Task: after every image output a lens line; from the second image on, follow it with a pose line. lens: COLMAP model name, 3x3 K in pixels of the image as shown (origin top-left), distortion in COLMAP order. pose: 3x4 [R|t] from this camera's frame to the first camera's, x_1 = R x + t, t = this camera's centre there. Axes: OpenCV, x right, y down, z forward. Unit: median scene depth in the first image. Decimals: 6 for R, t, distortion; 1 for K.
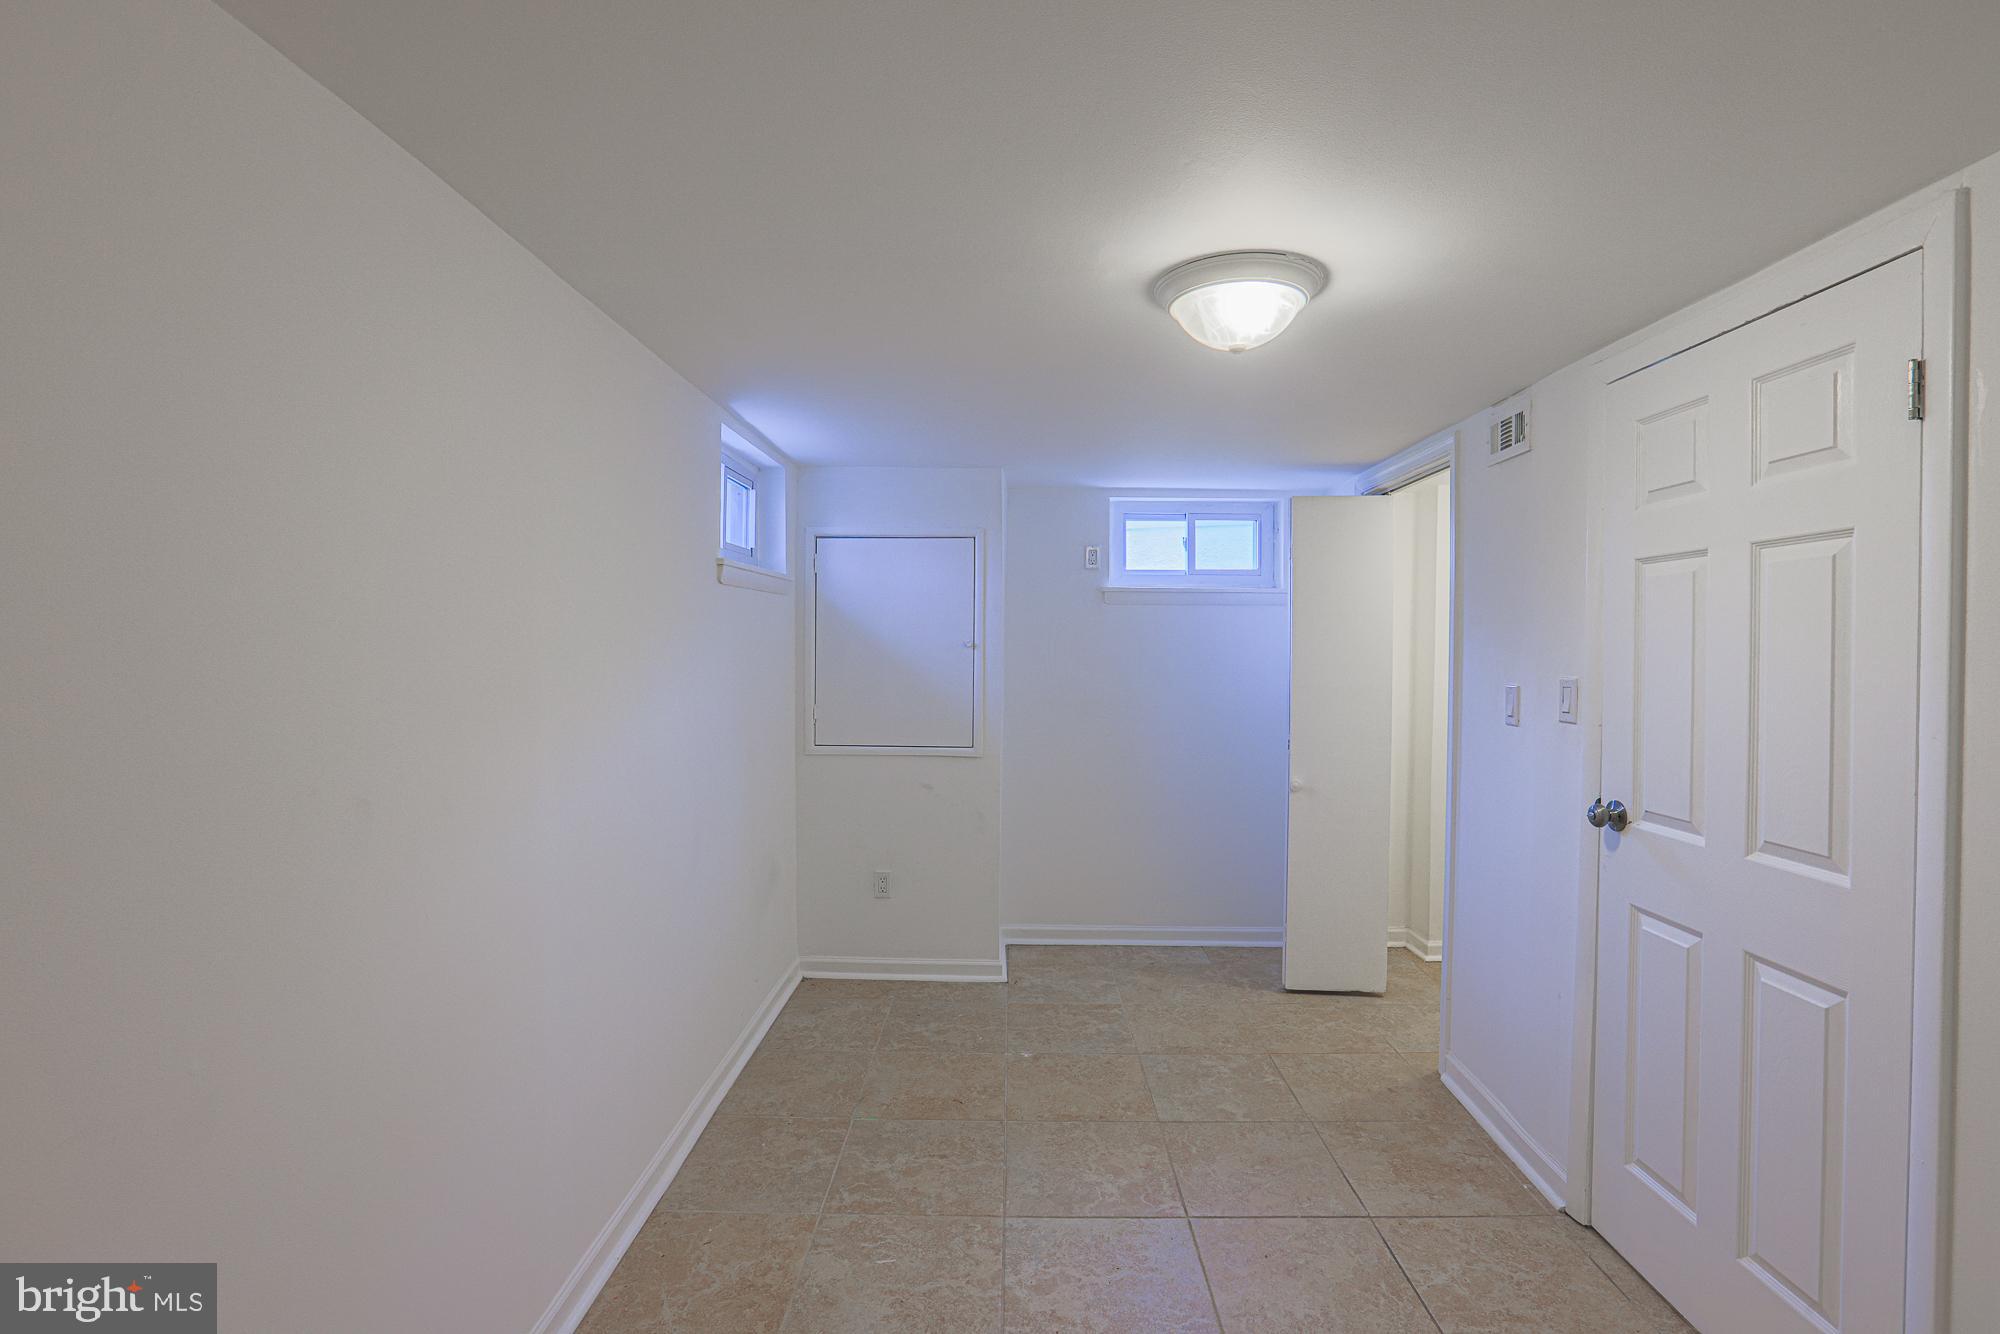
lens RADIAL K [[934.1, 0, 1000.2], [0, 934.1, 652.0], [0, 0, 1]] dist [-0.069504, 0.033227]
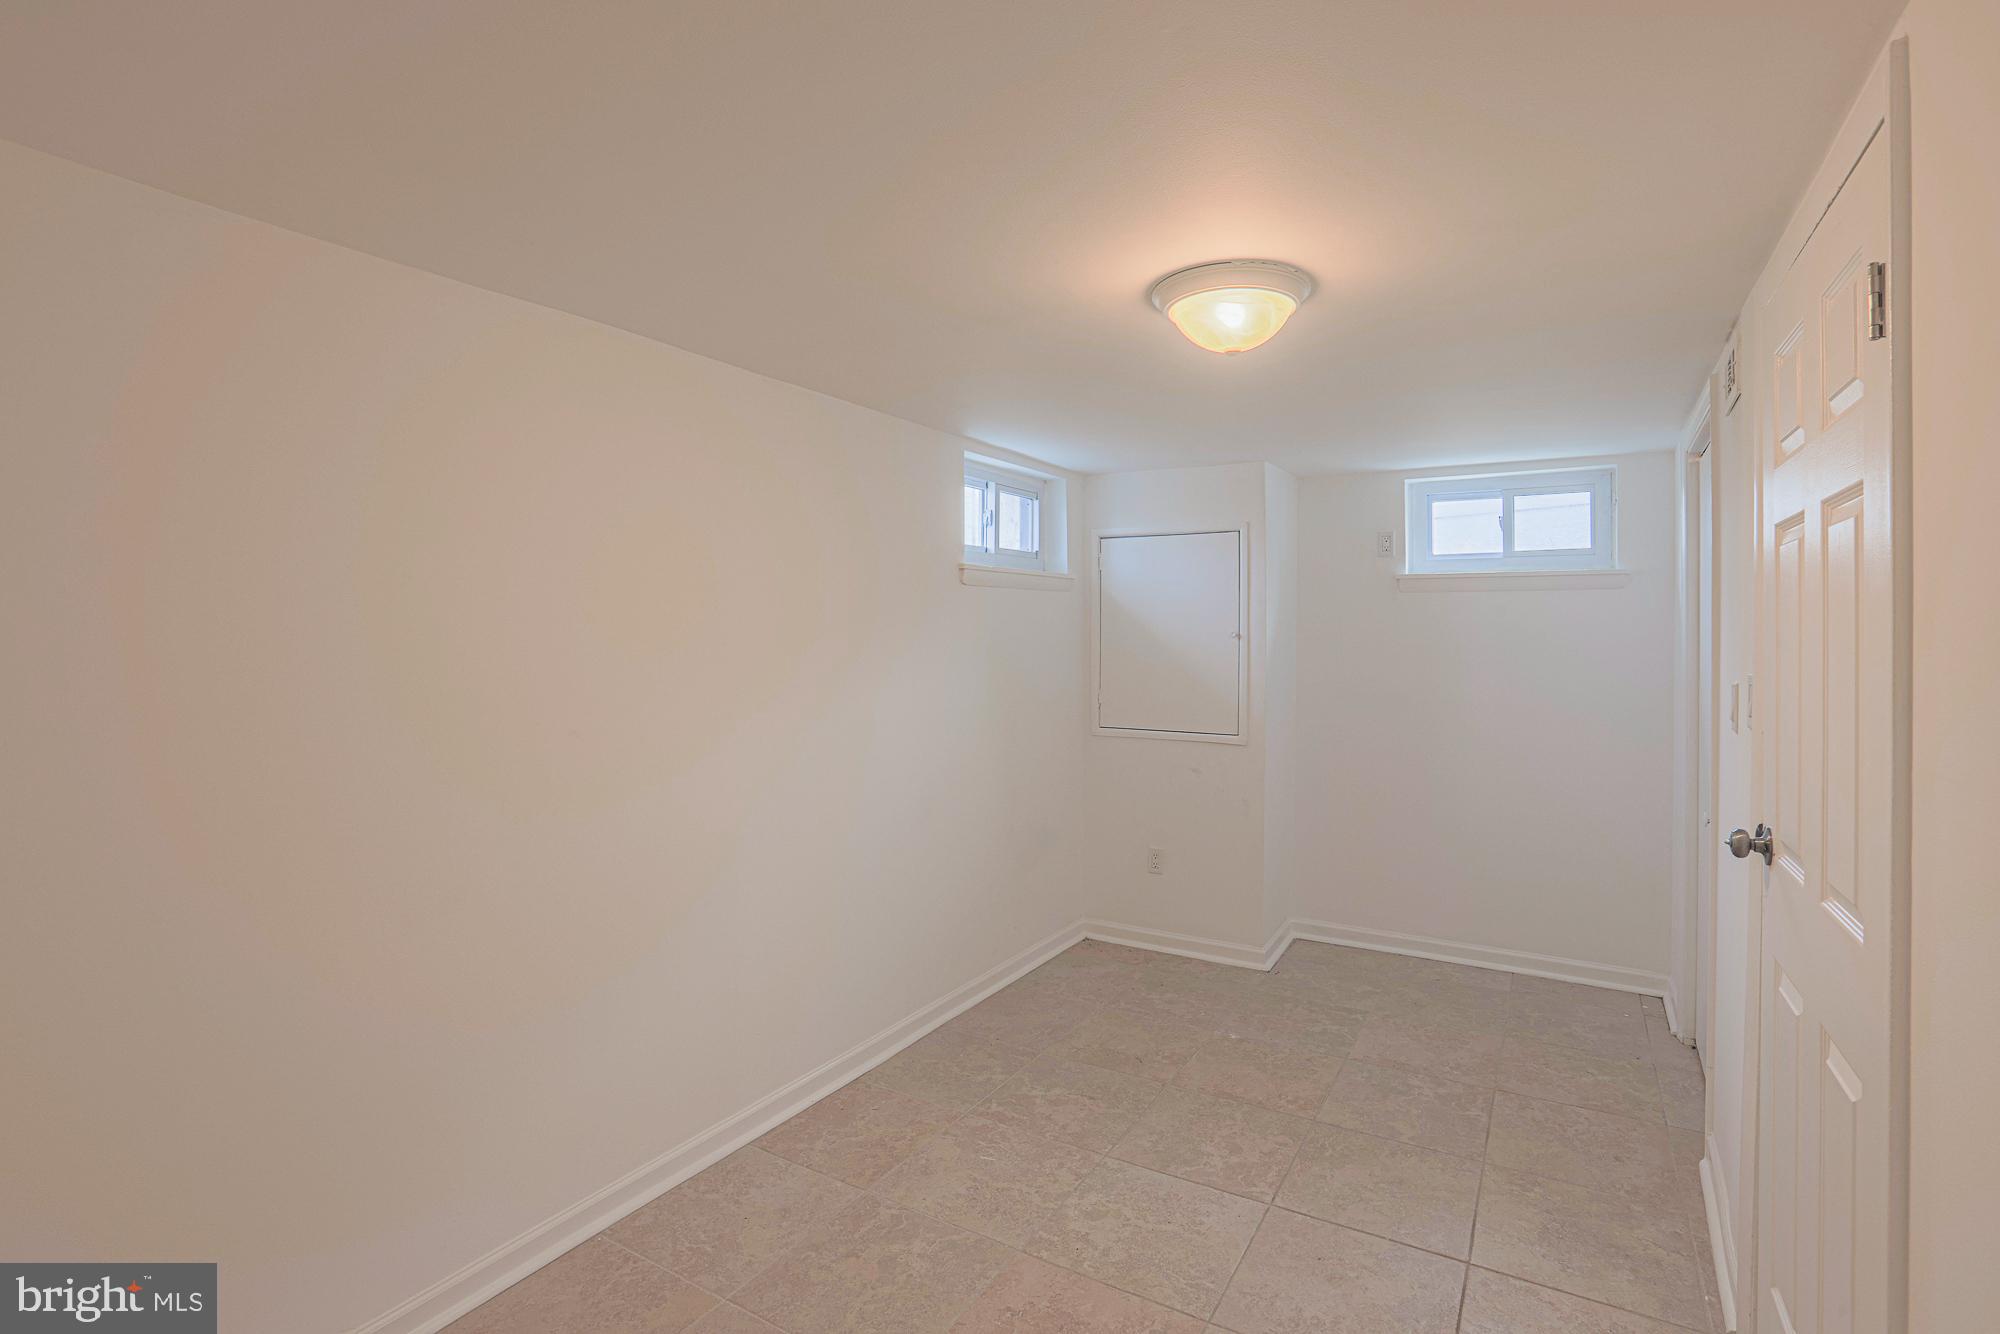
lens RADIAL K [[934.5, 0, 1000.7], [0, 934.5, 627.1], [0, 0, 1]] dist [-0.058128, 0.021765]
pose [[0.865792, -0.006603, -0.500361, 0.270471], [-0.002448, 0.999845, -0.017430, 0.001530], [0.500399, 0.016316, 0.865641, -0.016975]]
